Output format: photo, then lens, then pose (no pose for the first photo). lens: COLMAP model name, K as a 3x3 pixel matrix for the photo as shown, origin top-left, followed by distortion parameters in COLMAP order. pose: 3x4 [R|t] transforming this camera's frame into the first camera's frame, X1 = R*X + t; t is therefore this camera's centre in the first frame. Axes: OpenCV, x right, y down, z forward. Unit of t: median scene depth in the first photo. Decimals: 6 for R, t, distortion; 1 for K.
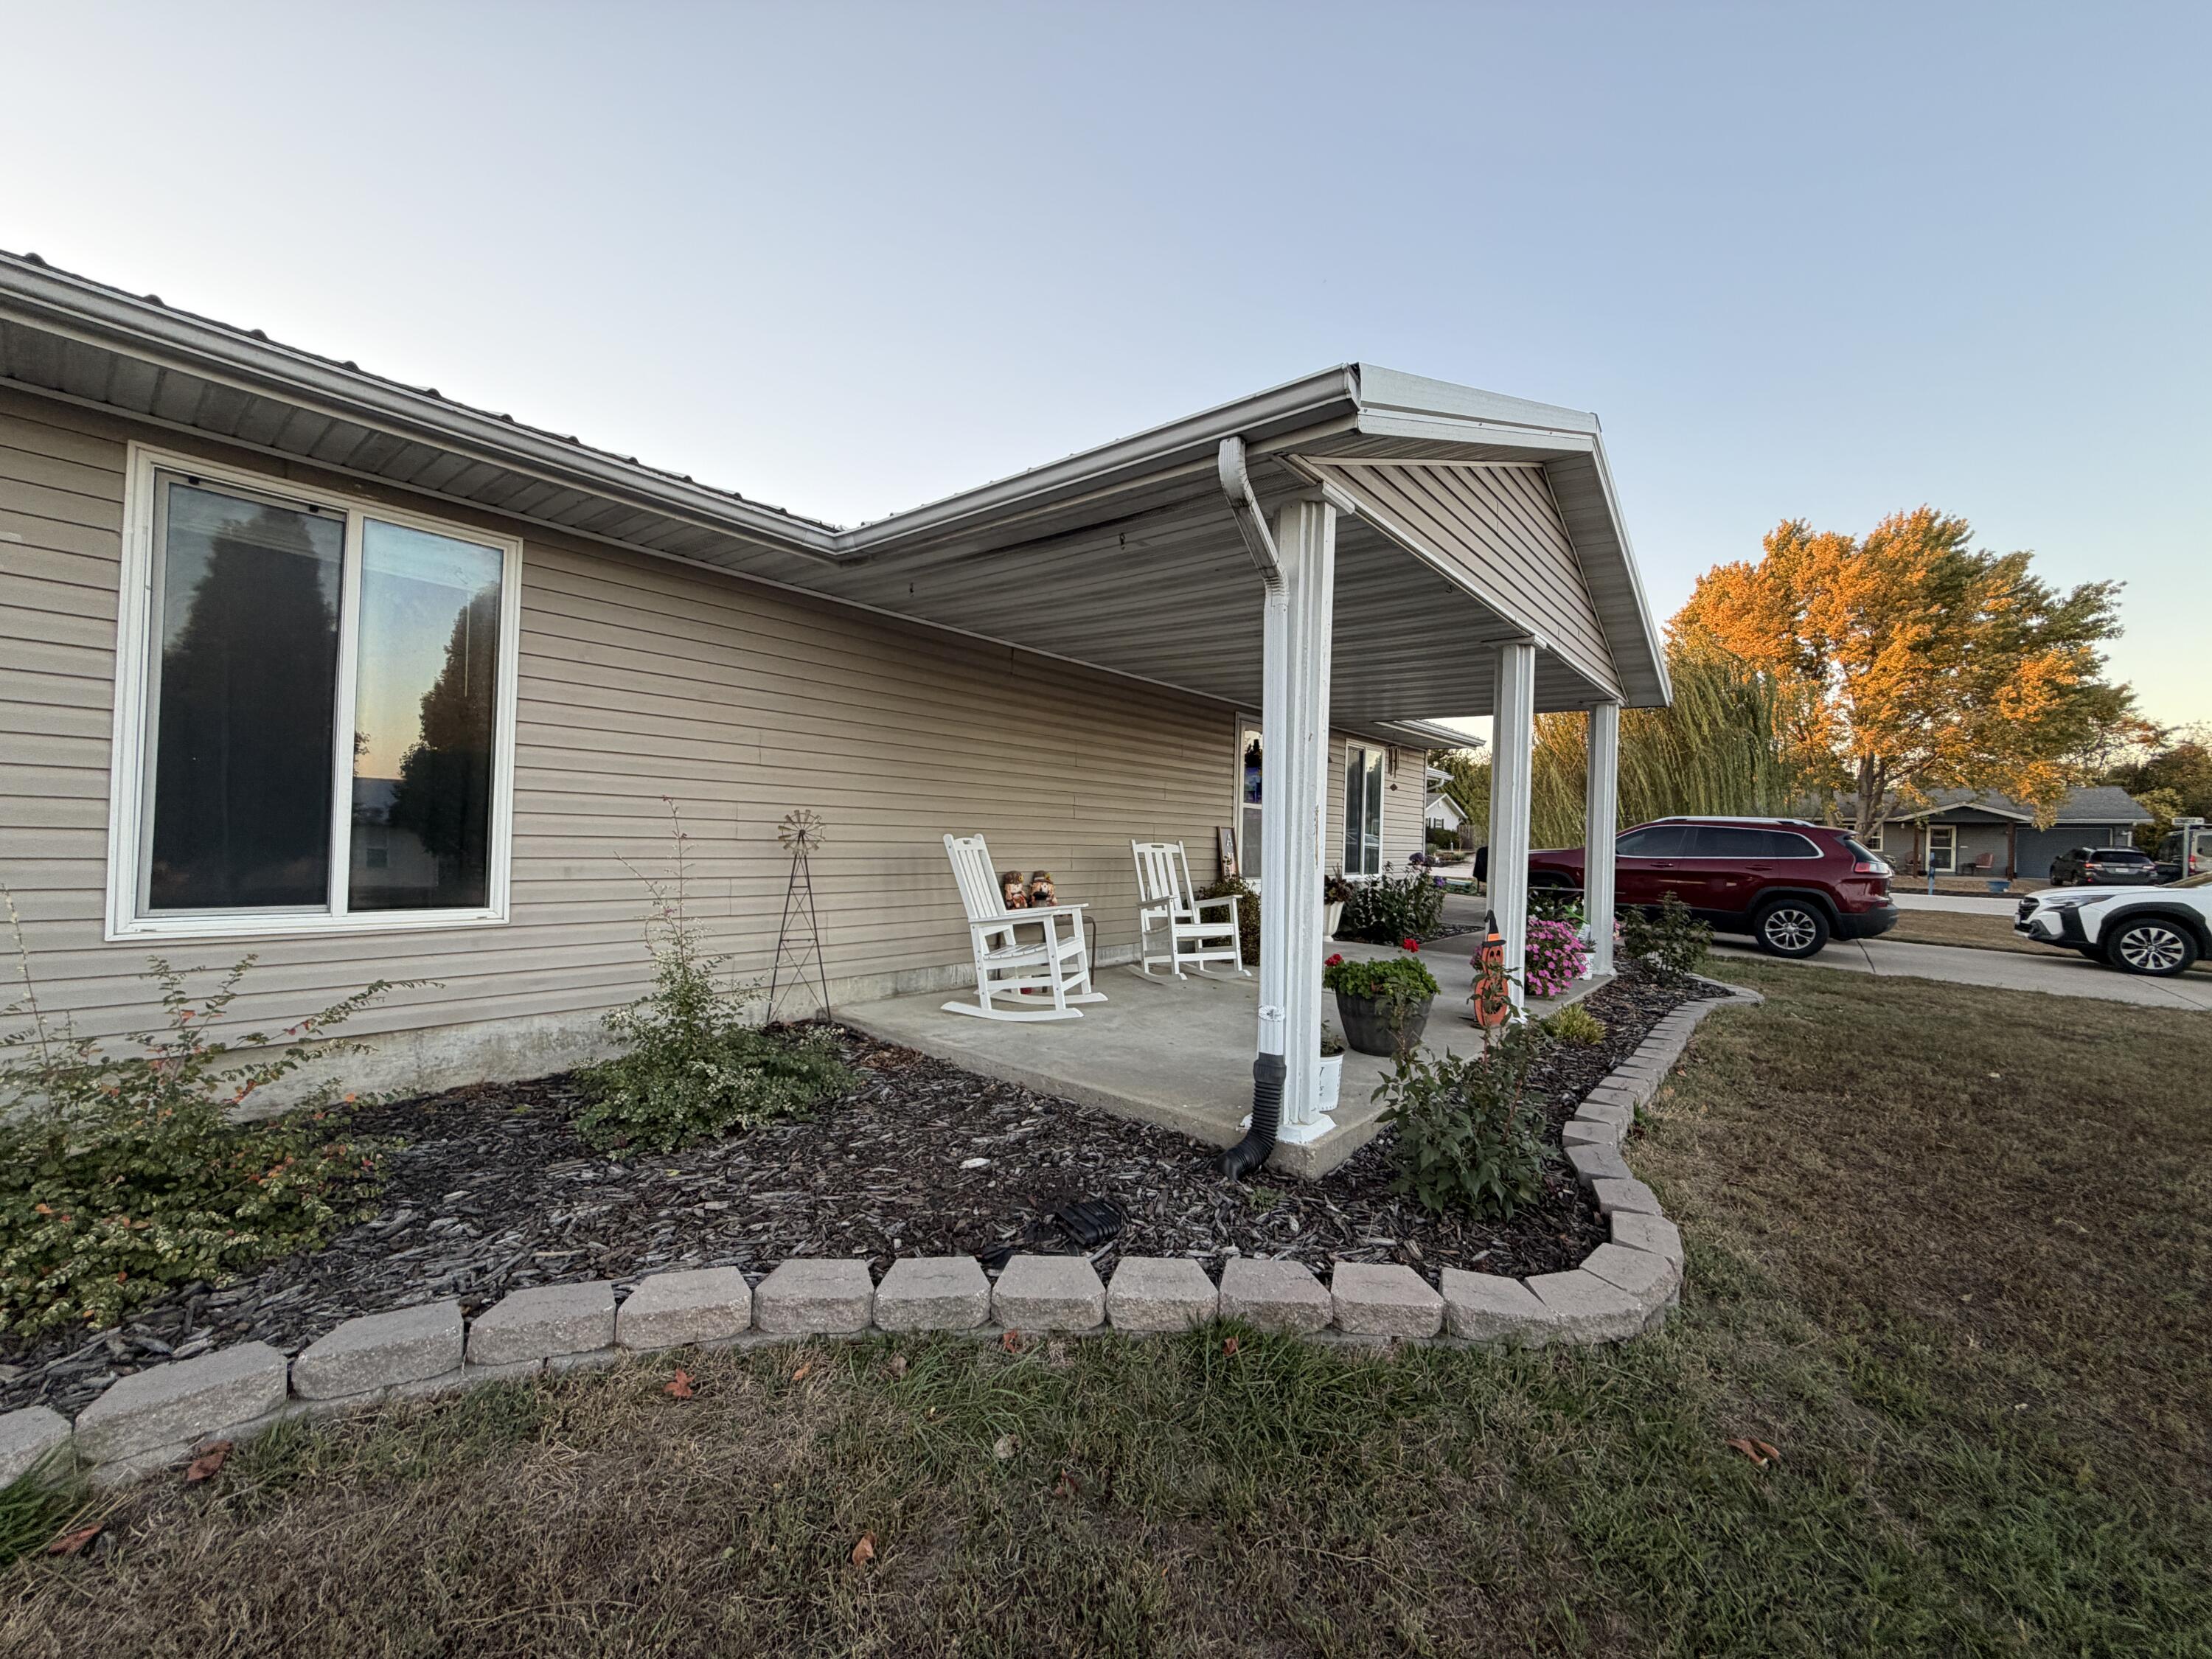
lens RADIAL K [[880.0, 0, 1105.8], [0, 880.0, 821.2], [0, 0, 1]] dist [-0.000759, 0.000388]
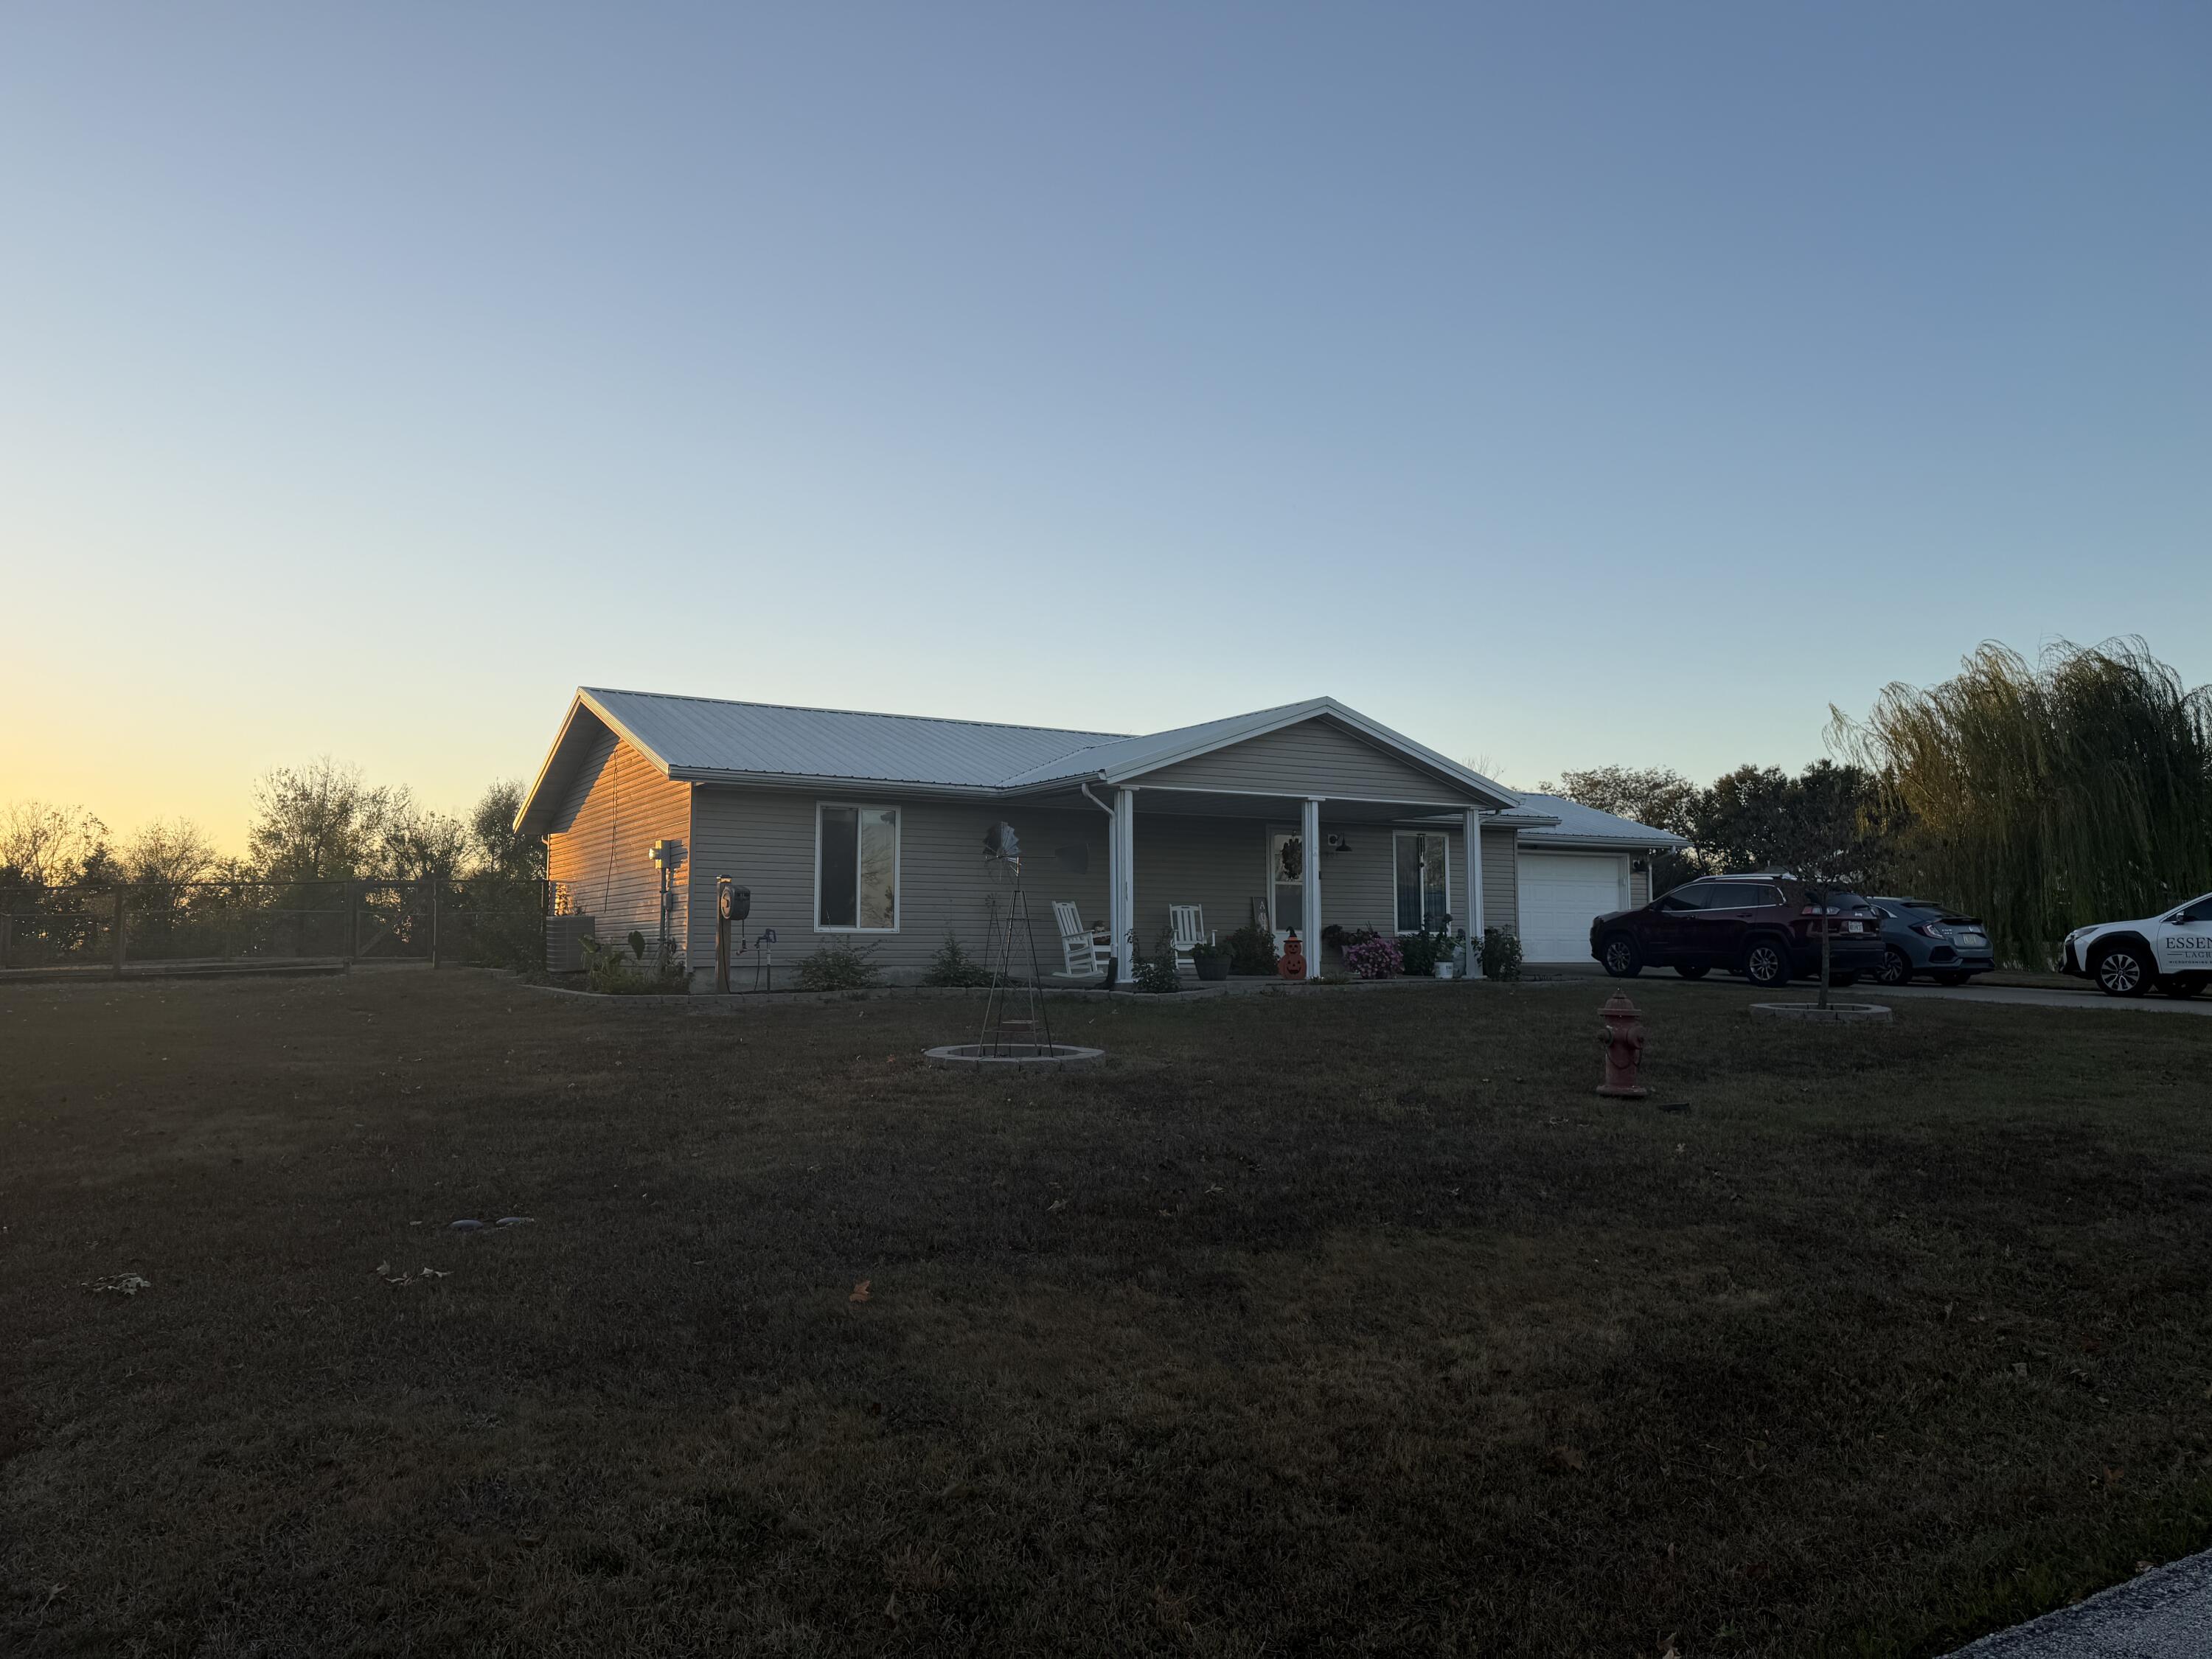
lens RADIAL K [[1588.0, 0, 1109.5], [0, 1588.0, 833.2], [0, 0, 1]] dist [-0.003727, -0.002150]
pose [[0.937200, -0.055949, -0.344277, 0.706688], [0.033821, 0.996977, -0.069952, 0.066684], [0.347150, 0.053915, 0.936259, -1.446691]]
